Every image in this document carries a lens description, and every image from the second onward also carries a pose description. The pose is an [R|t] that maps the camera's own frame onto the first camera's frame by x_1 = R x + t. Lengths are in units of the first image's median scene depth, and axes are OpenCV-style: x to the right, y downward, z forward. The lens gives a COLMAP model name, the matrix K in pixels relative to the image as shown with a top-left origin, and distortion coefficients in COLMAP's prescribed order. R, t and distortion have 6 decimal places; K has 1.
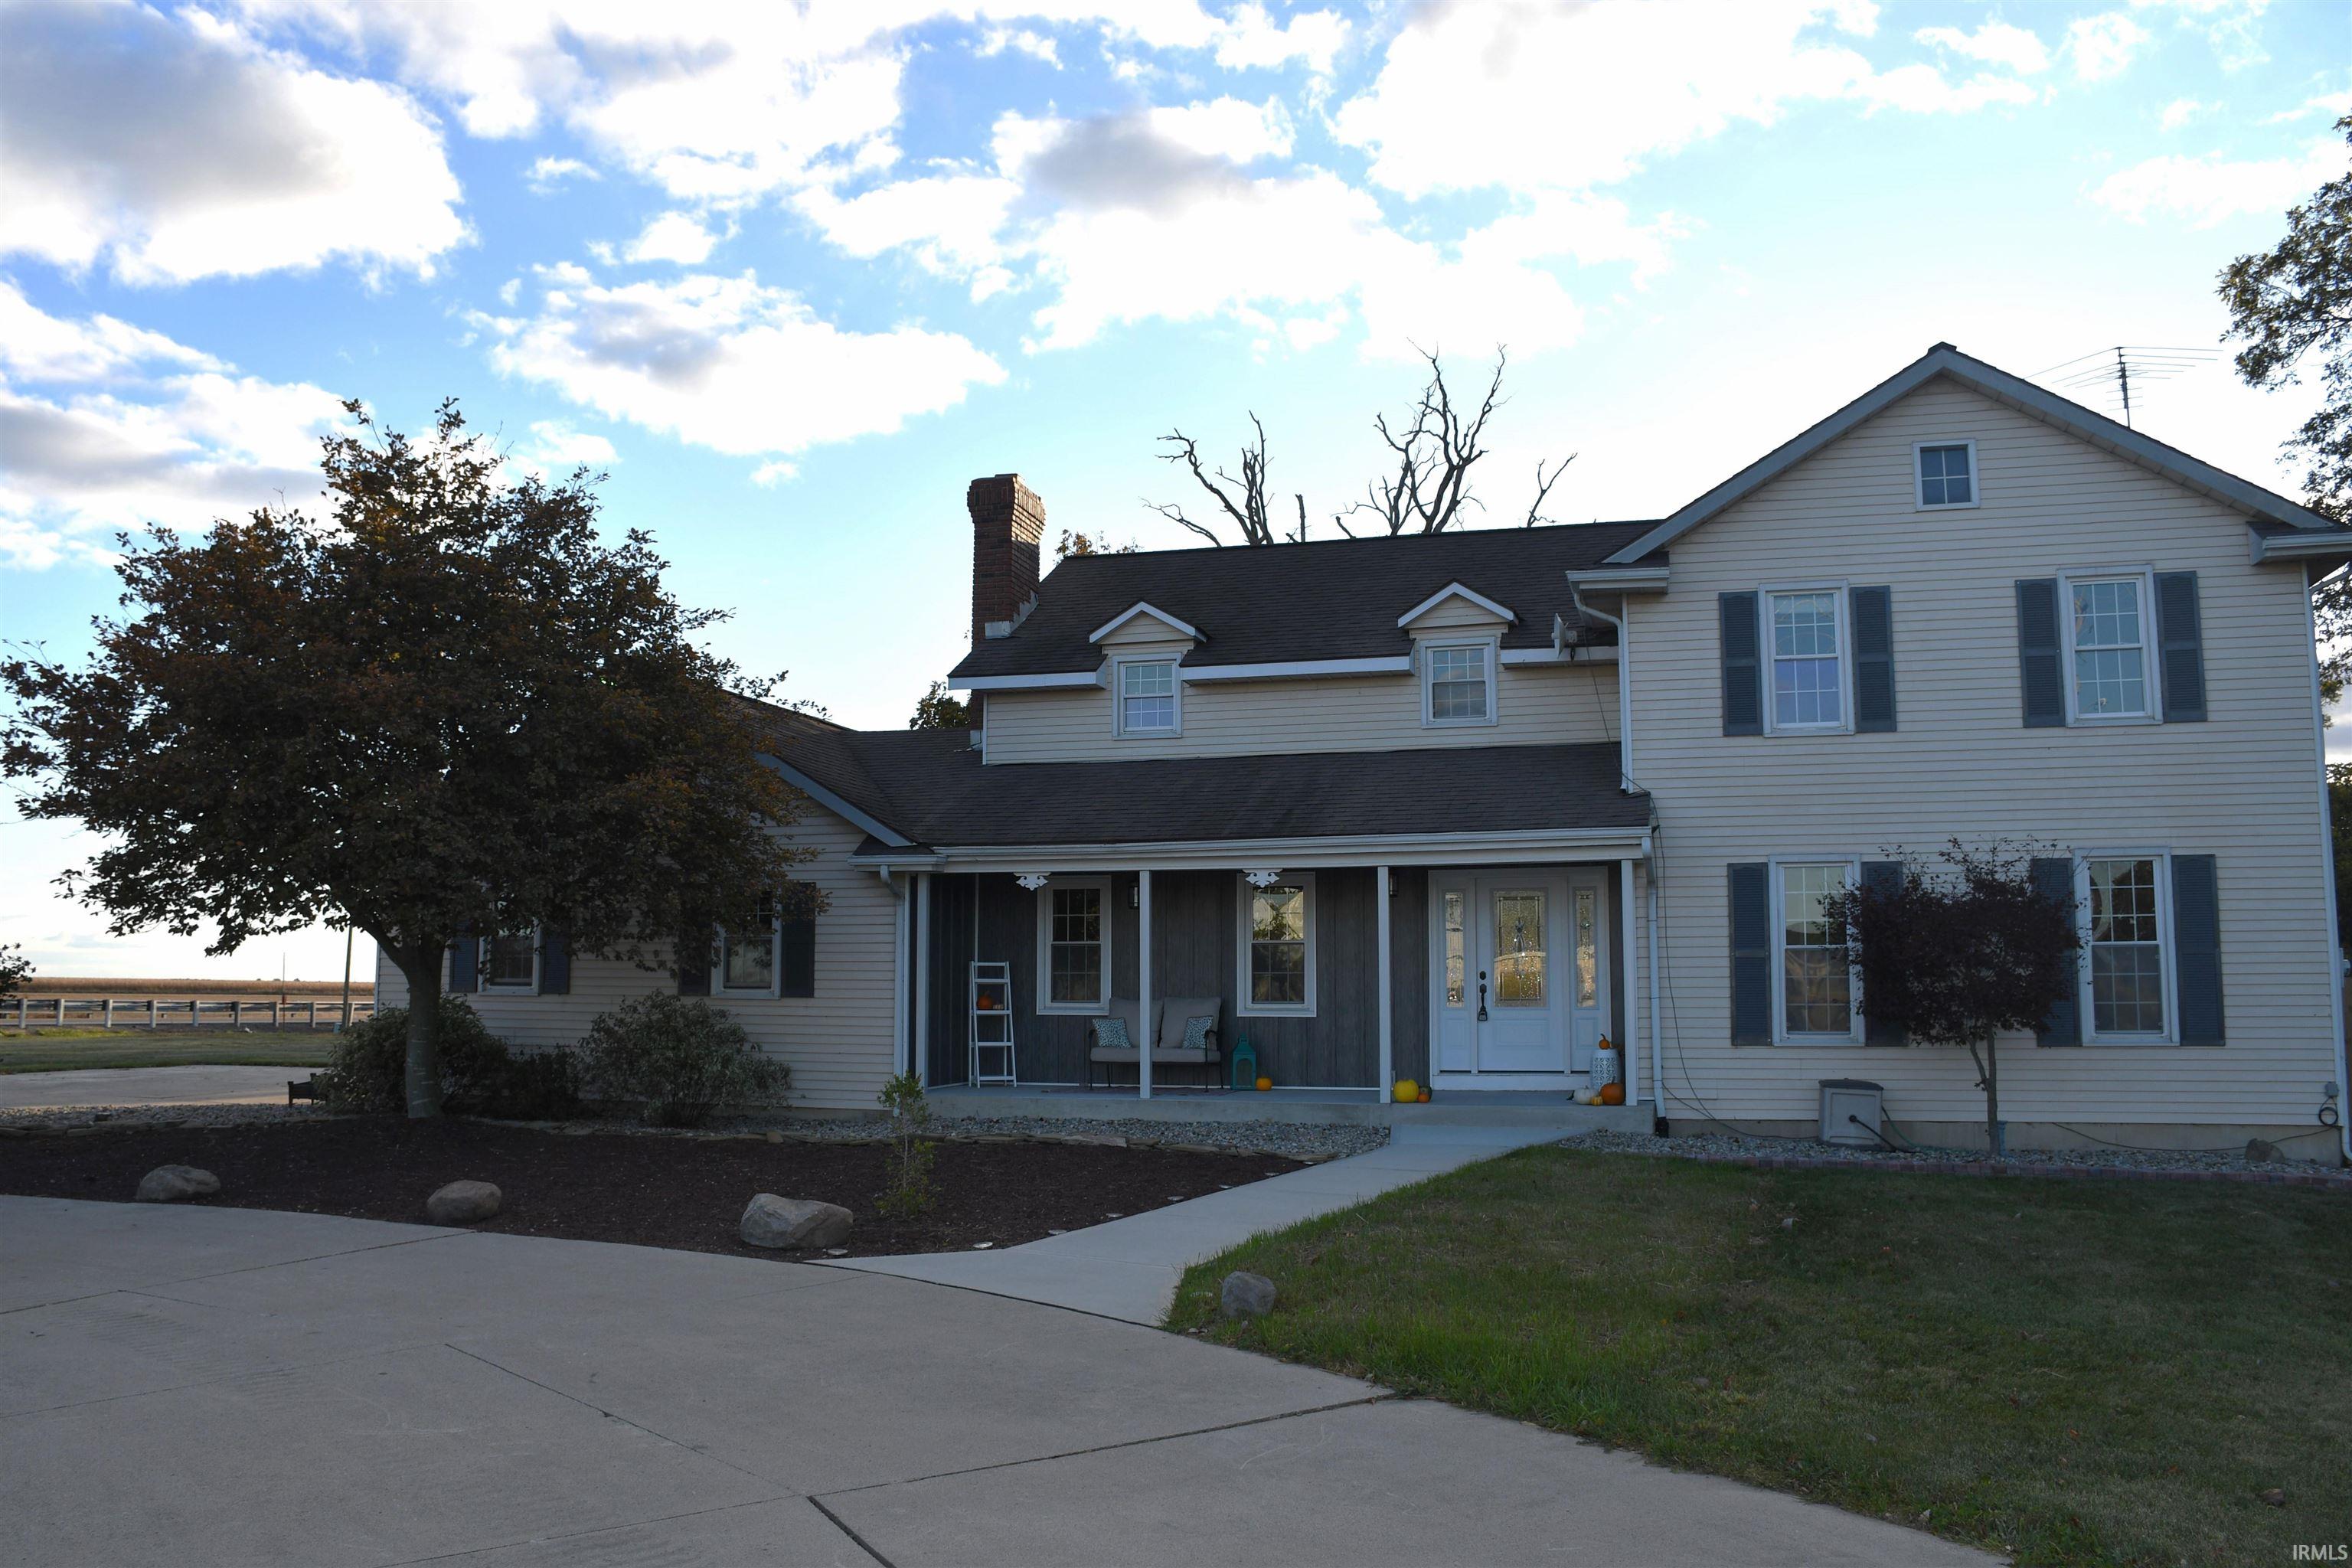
lens RADIAL K [[1842.6, 0, 1163.2], [0, 1842.6, 782.5], [0, 0, 1]] dist [-0.152819, 0.106496]
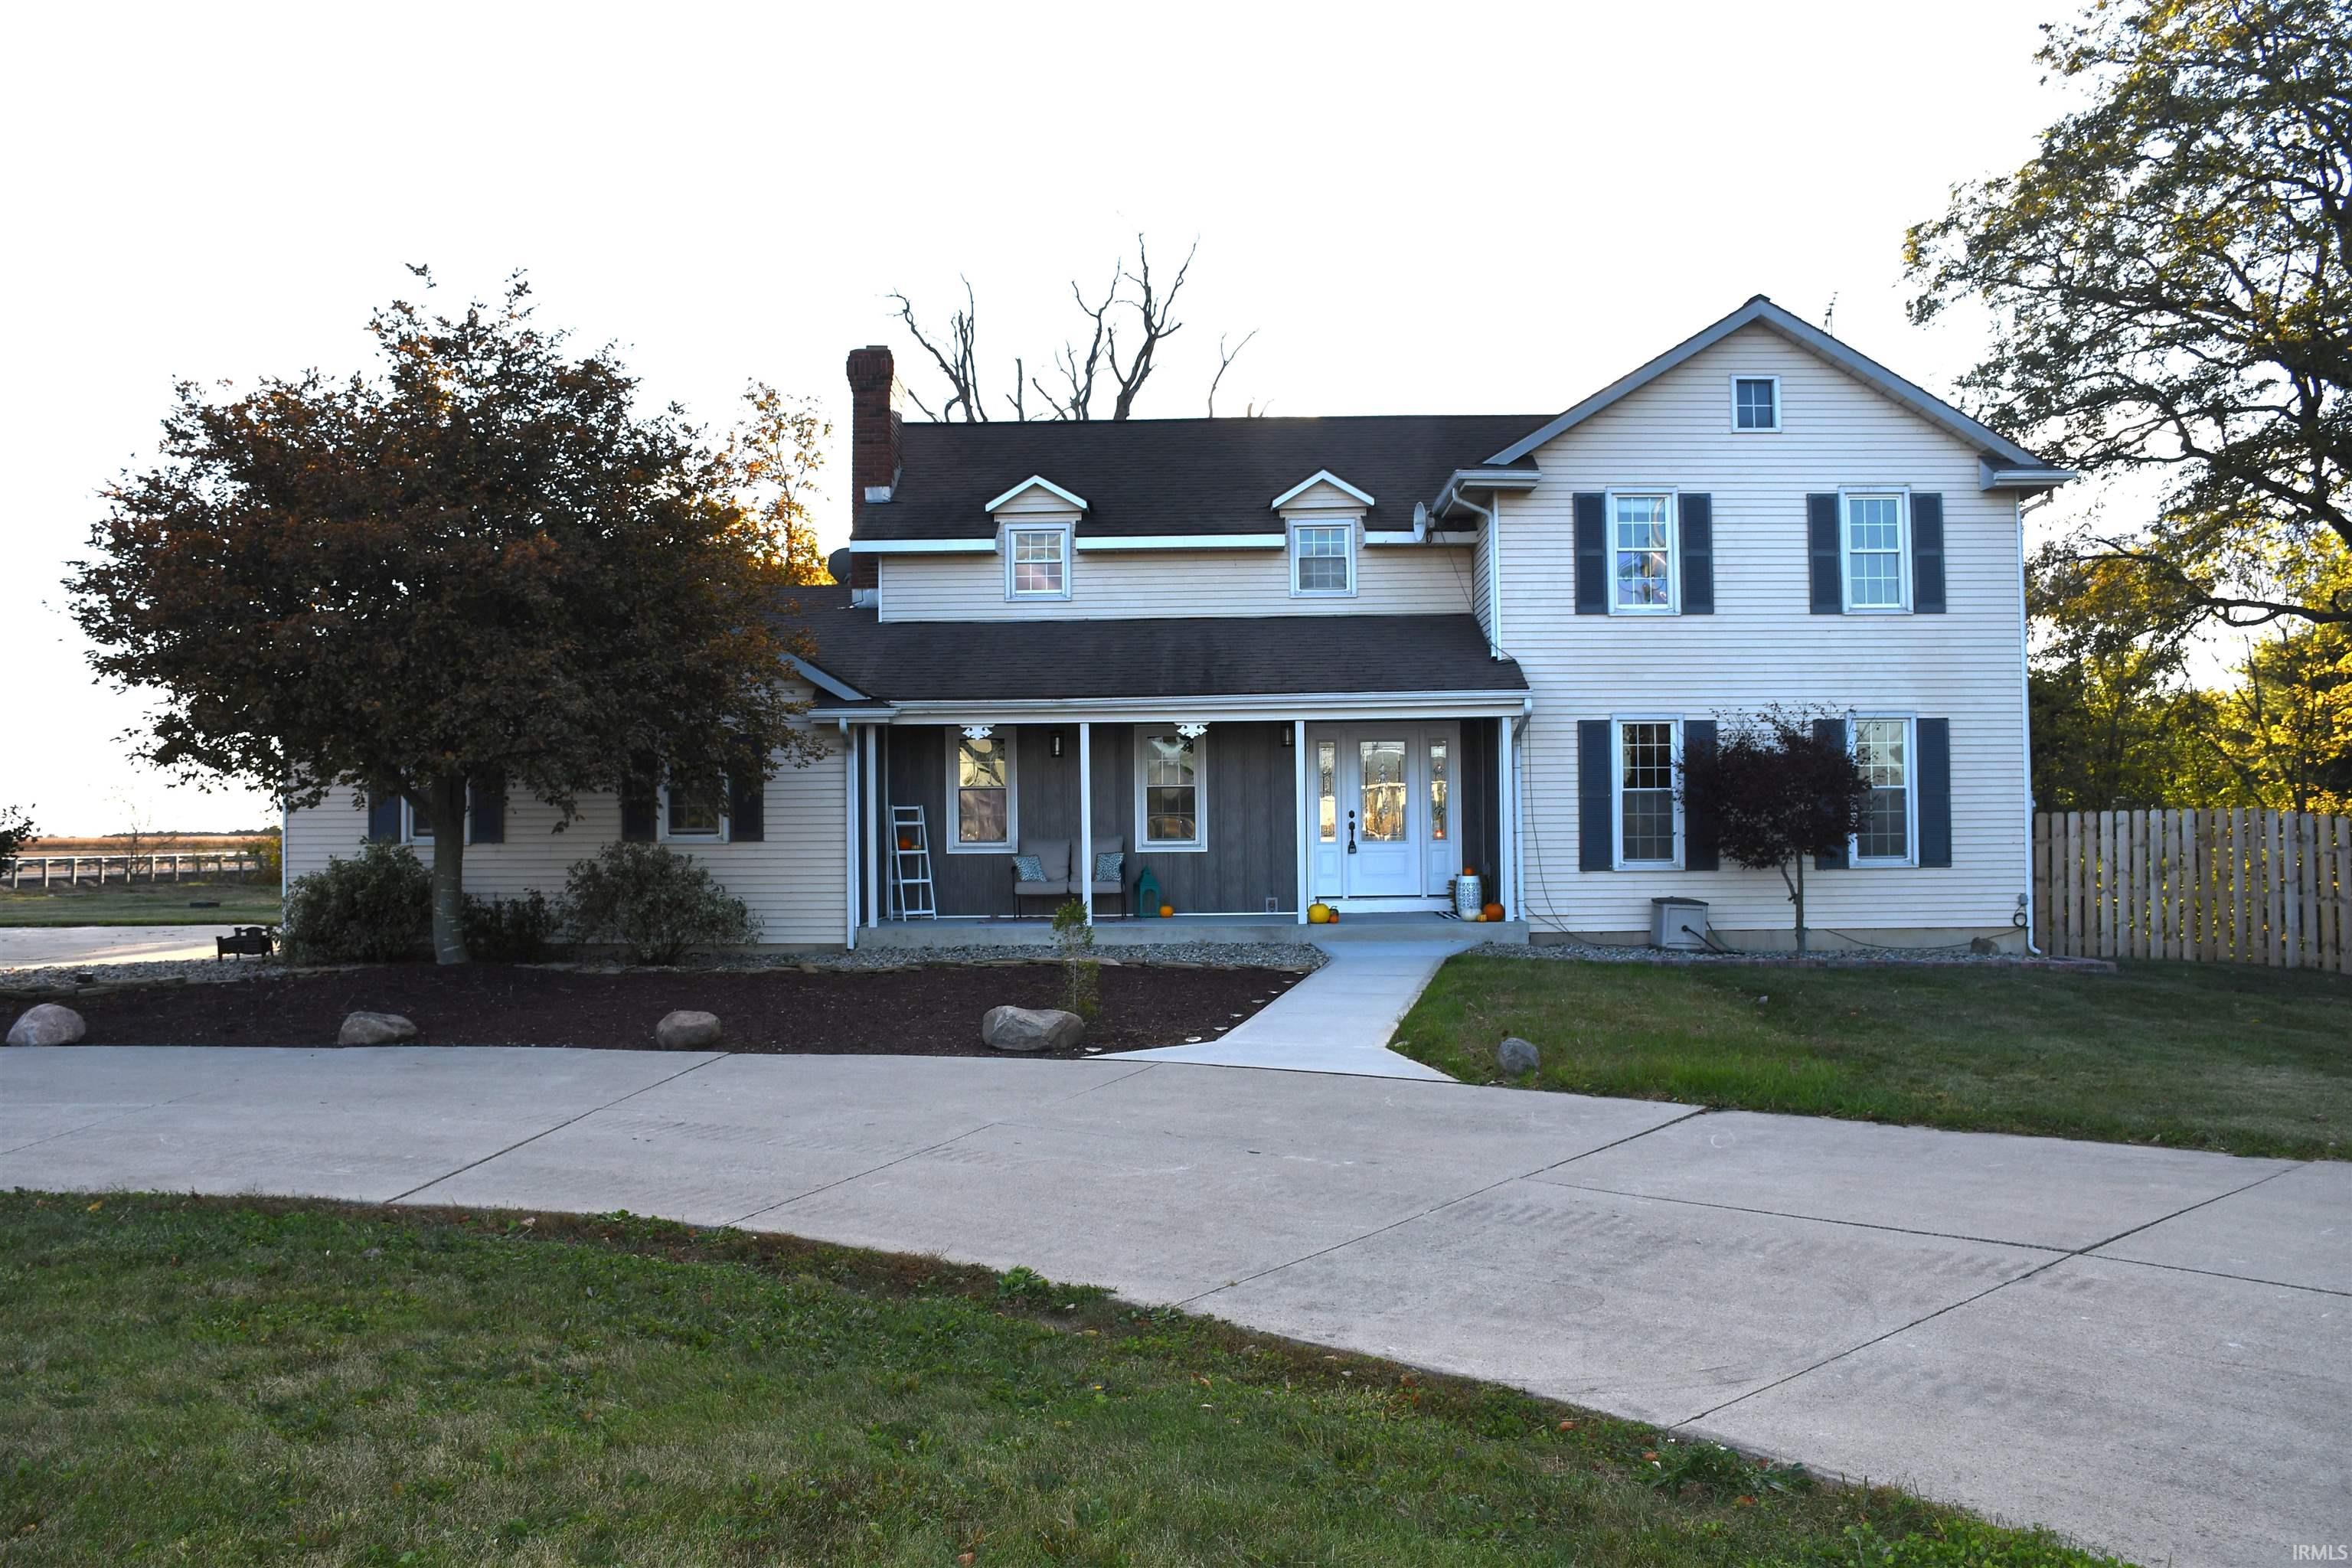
lens RADIAL K [[1842.6, 0, 1175.3], [0, 1842.6, 775.1], [0, 0, 1]] dist [-0.152819, 0.106496]
pose [[0.964485, -0.004505, 0.264101, -0.264514], [-0.017224, 0.996654, 0.079903, -0.011415], [-0.263577, -0.081614, 0.961180, -0.095279]]
